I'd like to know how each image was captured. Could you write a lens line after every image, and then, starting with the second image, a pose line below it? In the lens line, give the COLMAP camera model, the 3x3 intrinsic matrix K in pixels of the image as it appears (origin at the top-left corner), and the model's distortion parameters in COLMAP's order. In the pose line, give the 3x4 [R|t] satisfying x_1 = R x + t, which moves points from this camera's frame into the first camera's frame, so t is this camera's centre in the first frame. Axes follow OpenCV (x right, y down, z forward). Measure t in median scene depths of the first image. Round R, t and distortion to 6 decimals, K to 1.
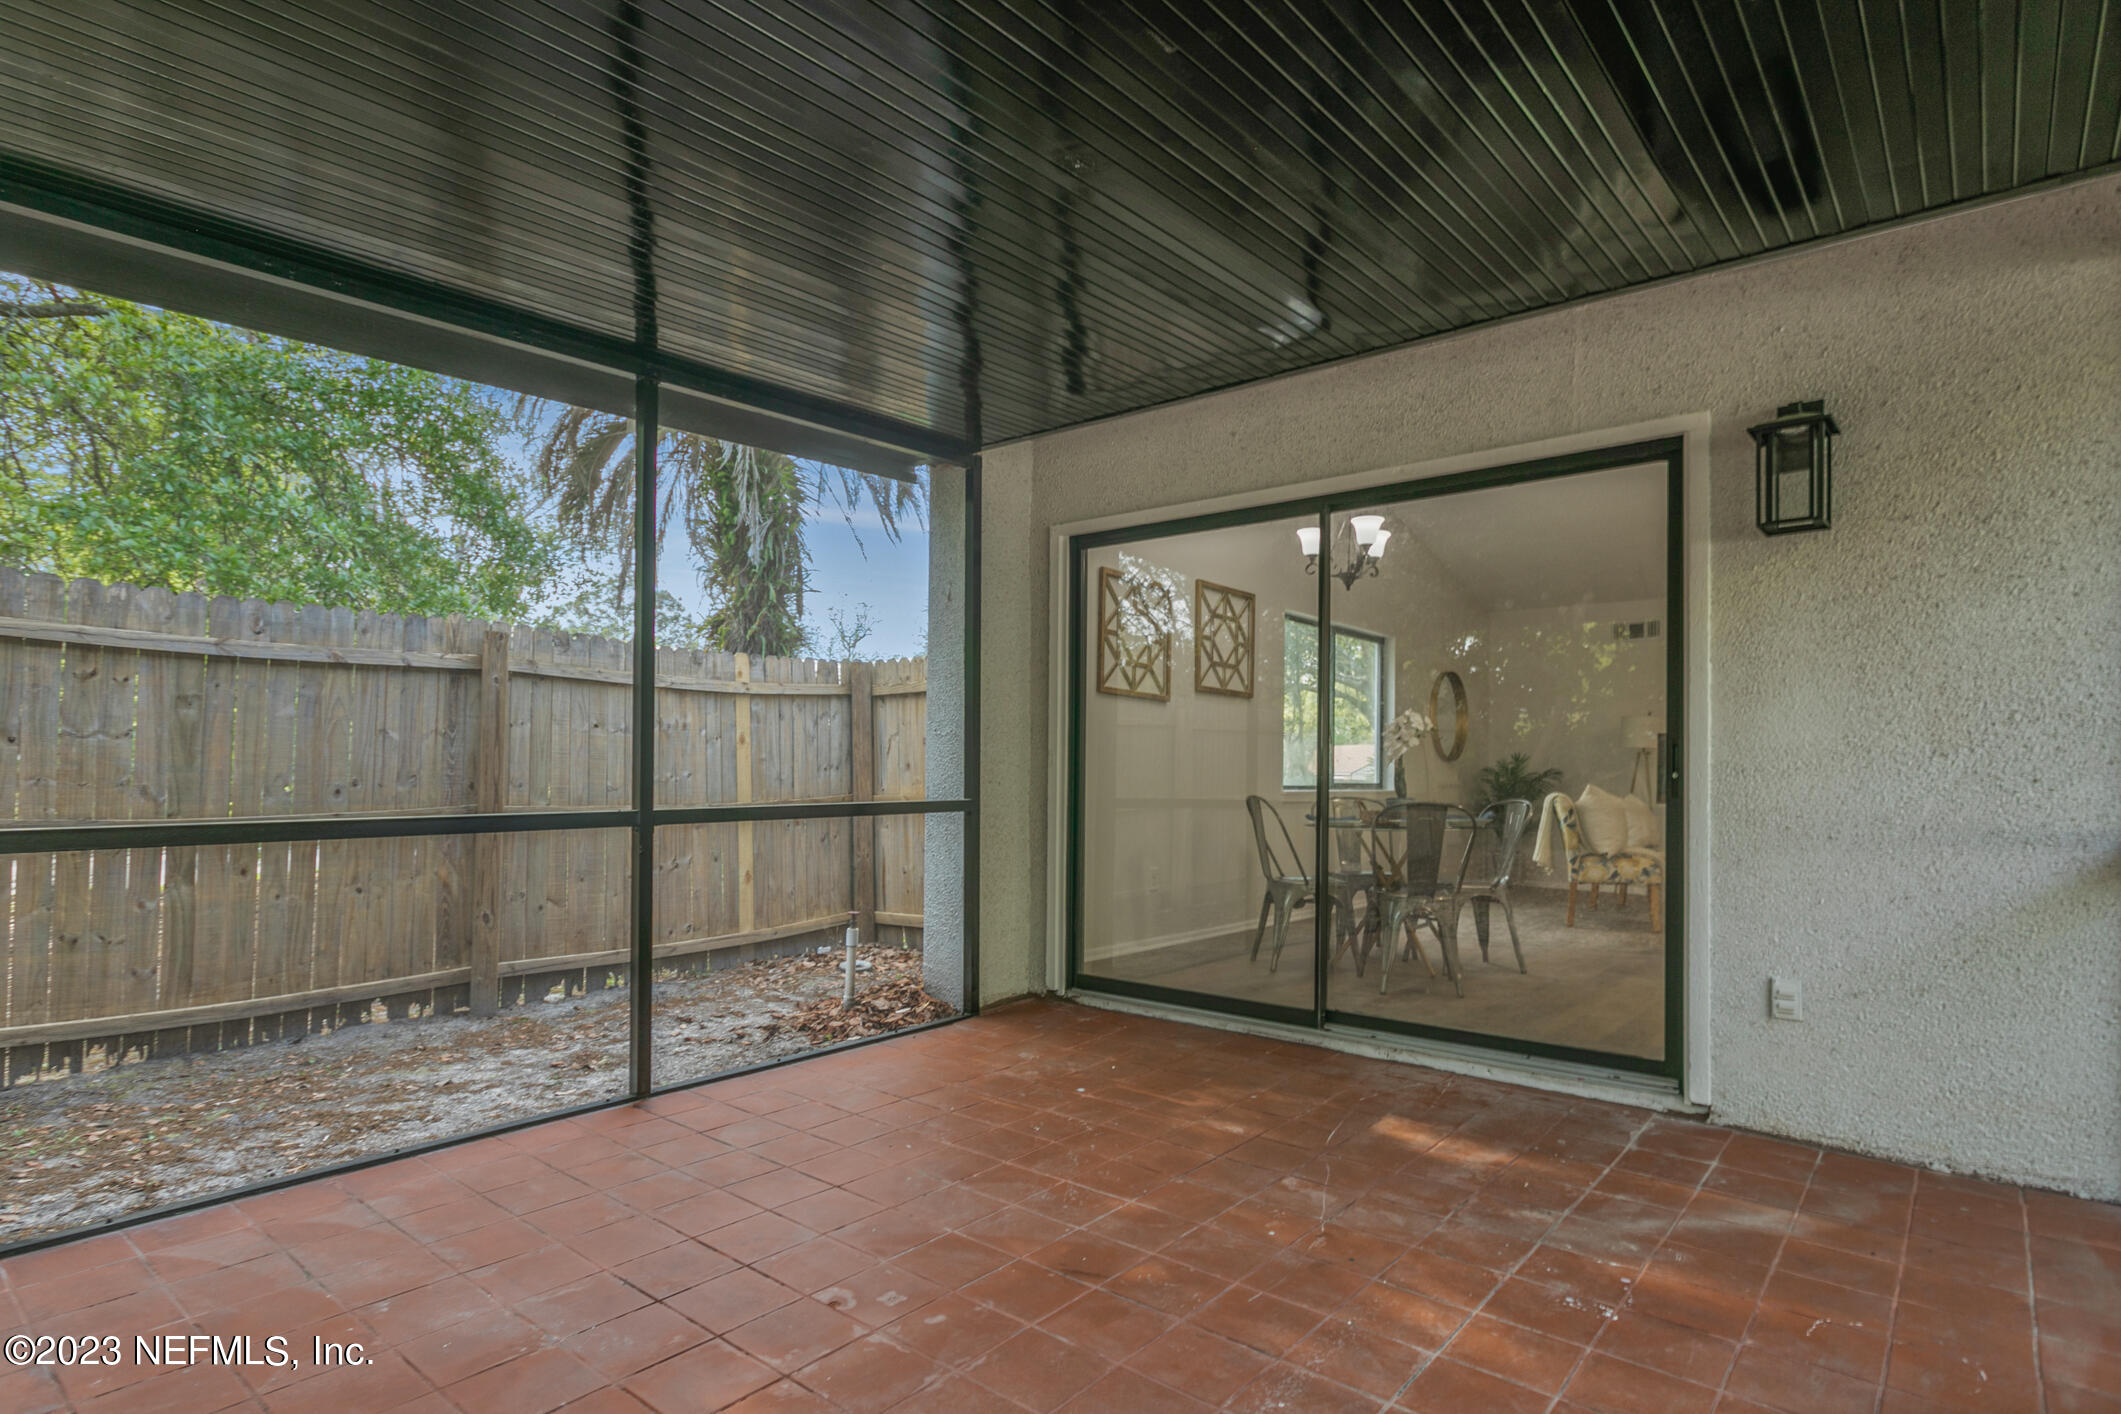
lens RADIAL K [[1046.2, 0, 1070.9], [0, 1046.2, 771.8], [0, 0, 1]] dist [-0.002016, 0.000046]
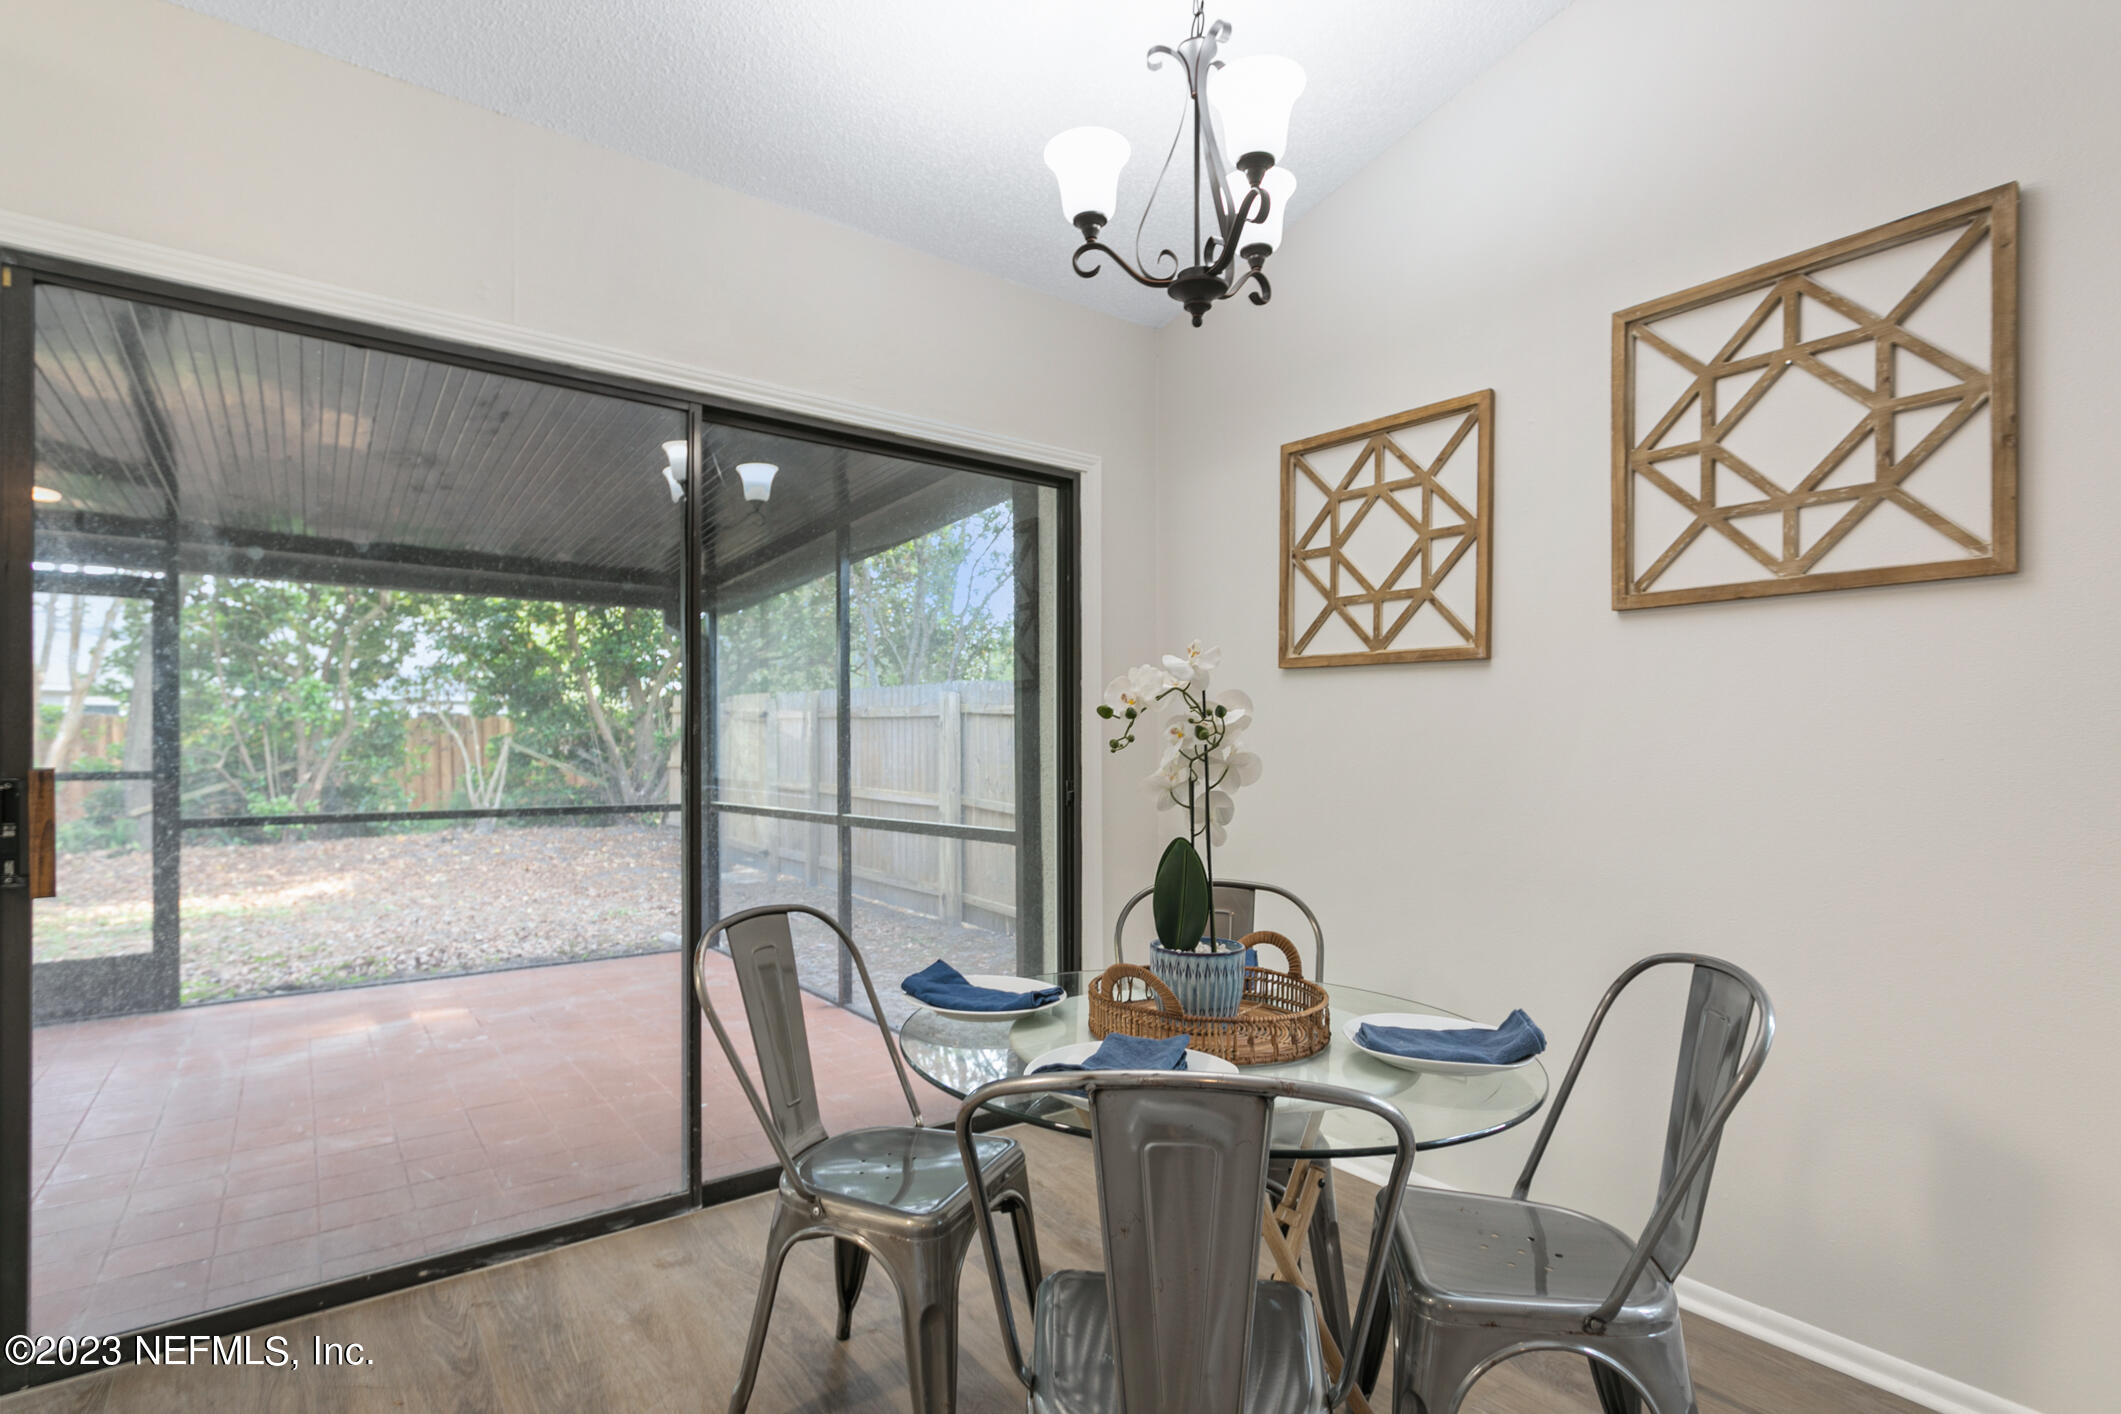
lens RADIAL K [[1046.2, 0, 1077.7], [0, 1046.2, 748.9], [0, 0, 1]] dist [-0.002016, 0.000046]
pose [[-0.234135, -0.011376, -0.972137, 0.521016], [0.000979, 0.999928, -0.011937, -0.023966], [0.972204, -0.003746, -0.234107, 0.886951]]
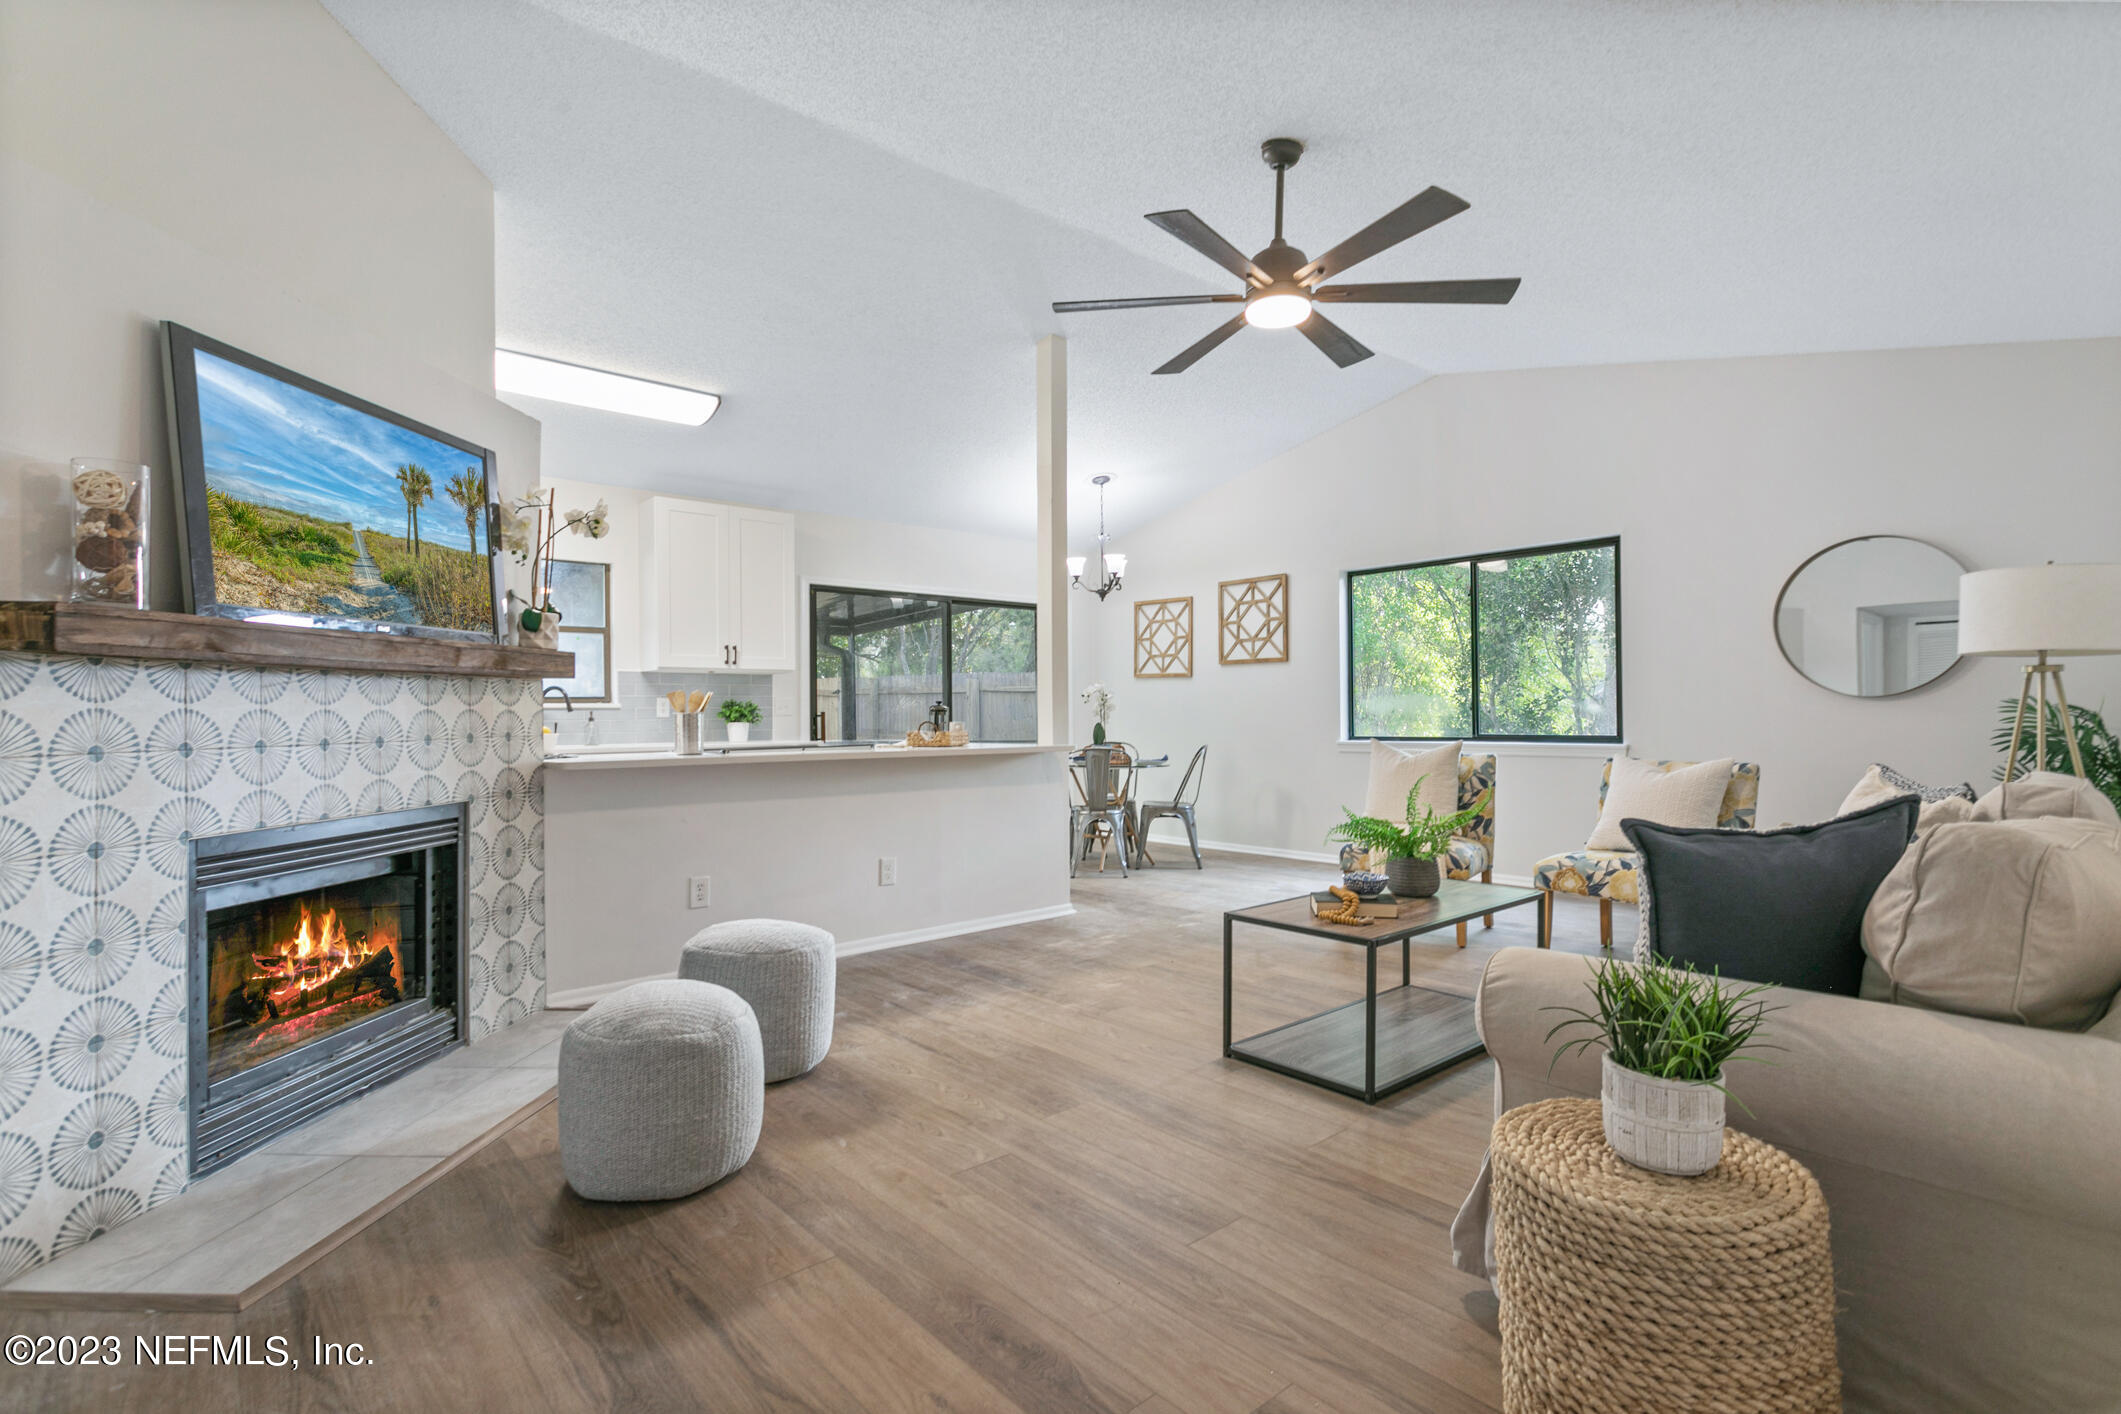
lens RADIAL K [[1046.2, 0, 1060.8], [0, 1046.2, 703.3], [0, 0, 1]] dist [-0.002016, 0.000046]
pose [[-0.191196, -0.027139, -0.981177, 1.464241], [0.006306, 0.999563, -0.028876, 0.009925], [0.981532, -0.011708, -0.190941, 1.040840]]
